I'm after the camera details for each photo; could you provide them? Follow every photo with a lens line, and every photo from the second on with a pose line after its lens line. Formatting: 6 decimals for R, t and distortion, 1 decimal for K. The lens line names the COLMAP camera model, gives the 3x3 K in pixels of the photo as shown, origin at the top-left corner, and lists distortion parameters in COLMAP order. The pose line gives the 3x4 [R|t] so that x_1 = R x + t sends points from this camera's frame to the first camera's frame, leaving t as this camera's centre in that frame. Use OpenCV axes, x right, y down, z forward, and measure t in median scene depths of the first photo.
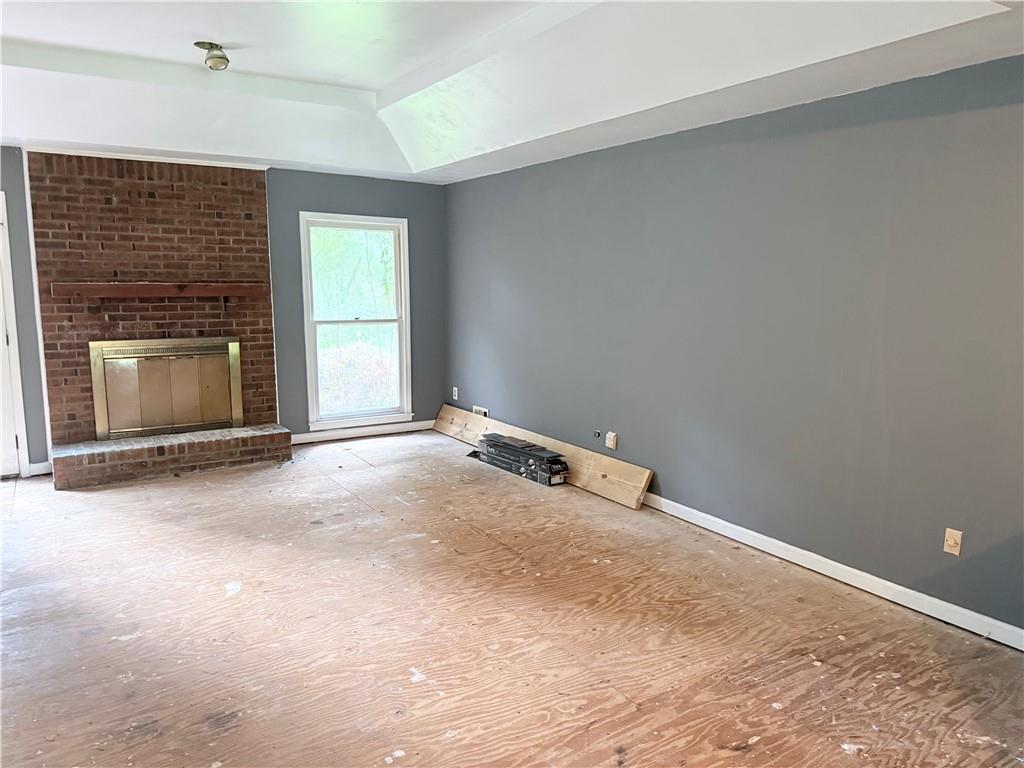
lens RADIAL K [[727.9, 0, 512.0], [0, 727.9, 384.3], [0, 0, 1]] dist [0.001016, -0.012317]
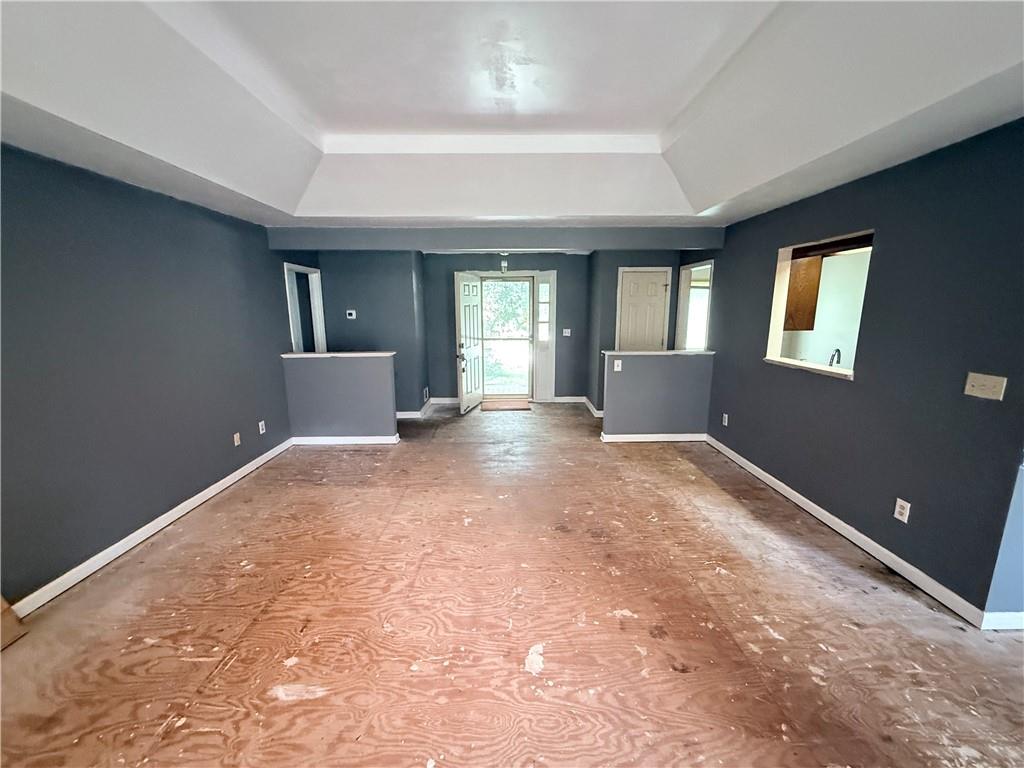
lens RADIAL K [[407.3, 0, 517.1], [0, 407.3, 386.6], [0, 0, 1]] dist [0.002070, 0.000111]
pose [[-0.858809, -0.104145, 0.501598, -0.613228], [0.071107, 0.945408, 0.318037, -0.225272], [-0.507337, 0.308800, -0.804519, 1.385207]]
